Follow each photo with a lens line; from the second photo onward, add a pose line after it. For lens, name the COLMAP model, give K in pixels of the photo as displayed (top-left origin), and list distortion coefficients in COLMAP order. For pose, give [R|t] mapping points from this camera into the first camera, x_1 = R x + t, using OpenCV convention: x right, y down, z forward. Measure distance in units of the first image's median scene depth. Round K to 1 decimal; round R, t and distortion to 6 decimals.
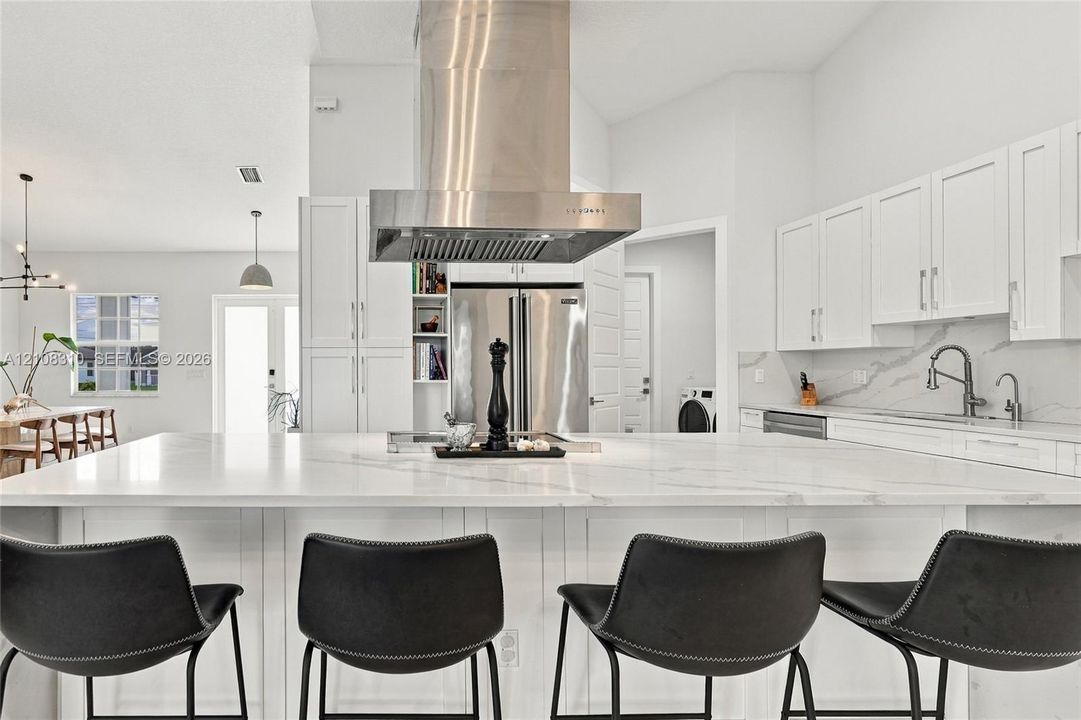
lens RADIAL K [[540.2, 0, 367.4], [0, 540.2, 366.1], [0, 0, 1]] dist [0.003534, -0.000720]
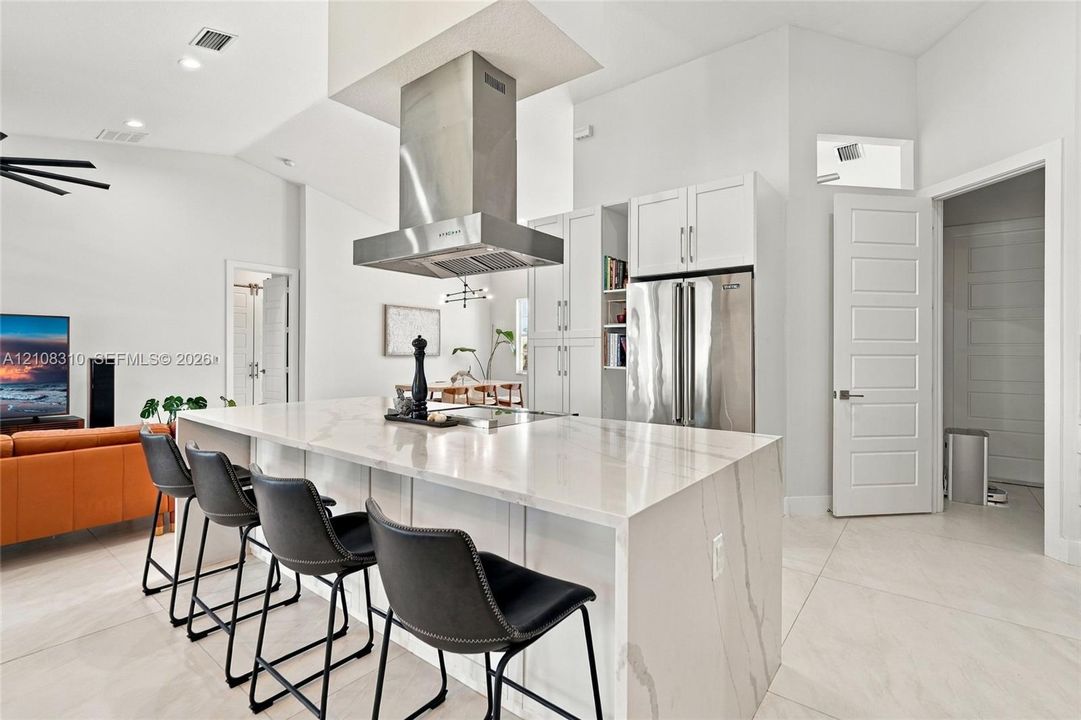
lens RADIAL K [[488.0, 0, 550.2], [0, 488.0, 351.4], [0, 0, 1]] dist [-0.001702, 0.000195]
pose [[0.801306, 0.001085, -0.598254, 0.612744], [-0.000586, 0.999999, 0.001029, -0.006420], [0.598255, -0.000474, 0.801306, 0.111641]]
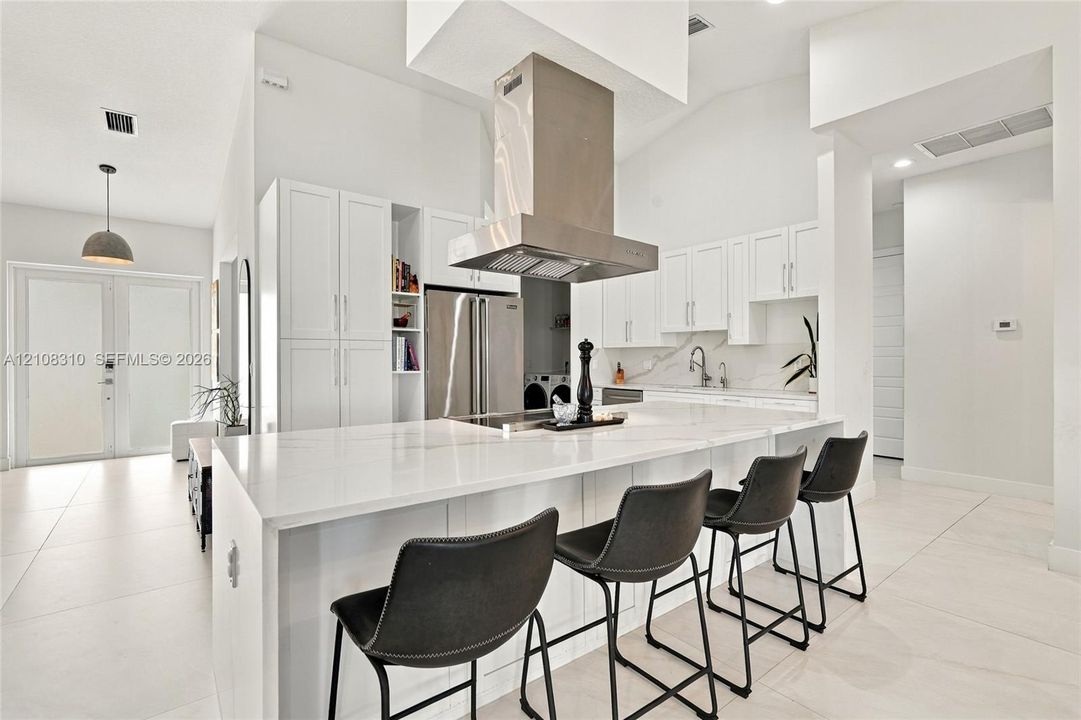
lens RADIAL K [[499.9, 0, 521.2], [0, 499.9, 356.8], [0, 0, 1]] dist [-0.002047, 0.000037]
pose [[0.787629, 0.001542, 0.616147, -0.324603], [-0.001067, 0.999999, -0.001138, -0.002375], [-0.616148, 0.000239, 0.787630, 0.061043]]
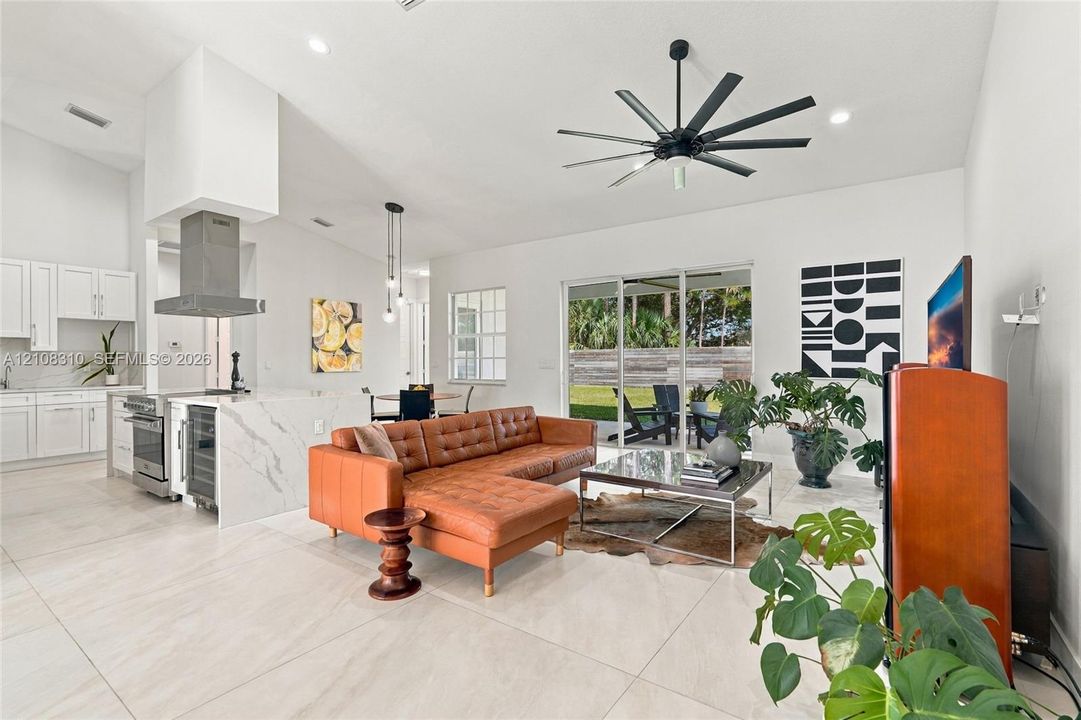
lens RADIAL K [[489.3, 0, 541.9], [0, 489.3, 356.9], [0, 0, 1]] dist [-0.001406, 0.000218]
pose [[-0.826288, 0.009400, 0.563169, -1.237382], [0.005010, 0.999944, -0.009340, 0.005357], [-0.563225, -0.004896, -0.826289, 1.091584]]
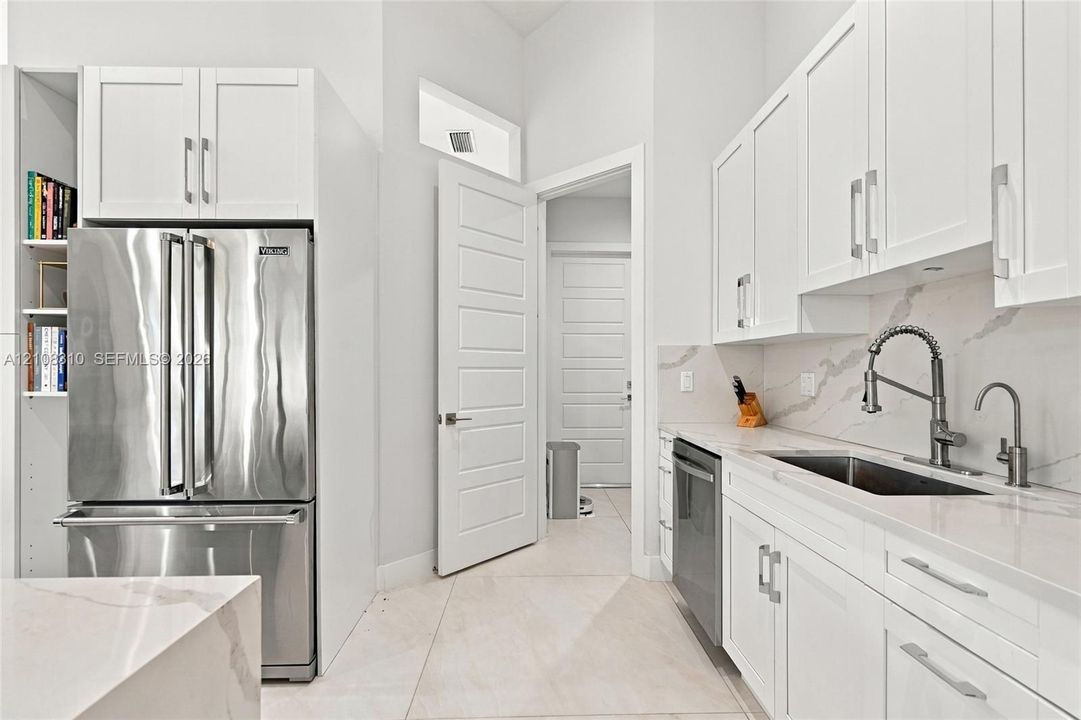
lens RADIAL K [[487.1, 0, 536.8], [0, 487.1, 367.6], [0, 0, 1]] dist [-0.000264, 0.000123]
pose [[0.999145, -0.000465, 0.041337, 0.604001], [0.000391, 0.999998, 0.001774, -0.000291], [-0.041337, -0.001757, 0.999144, 0.471895]]
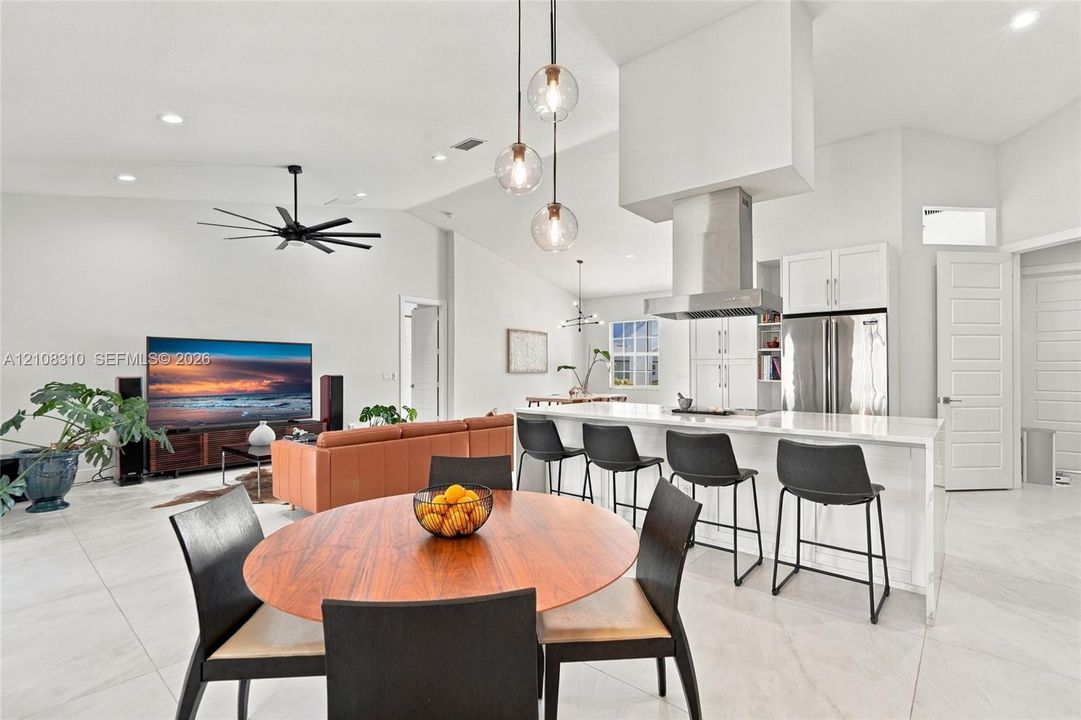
lens RADIAL K [[489.3, 0, 548.8], [0, 489.3, 365.3], [0, 0, 1]] dist [-0.001919, -0.000863]
pose [[0.773464, -0.005383, -0.633817, 0.507706], [0.002781, 0.999983, -0.005099, -0.010020], [0.633834, 0.002181, 0.773466, -0.451716]]
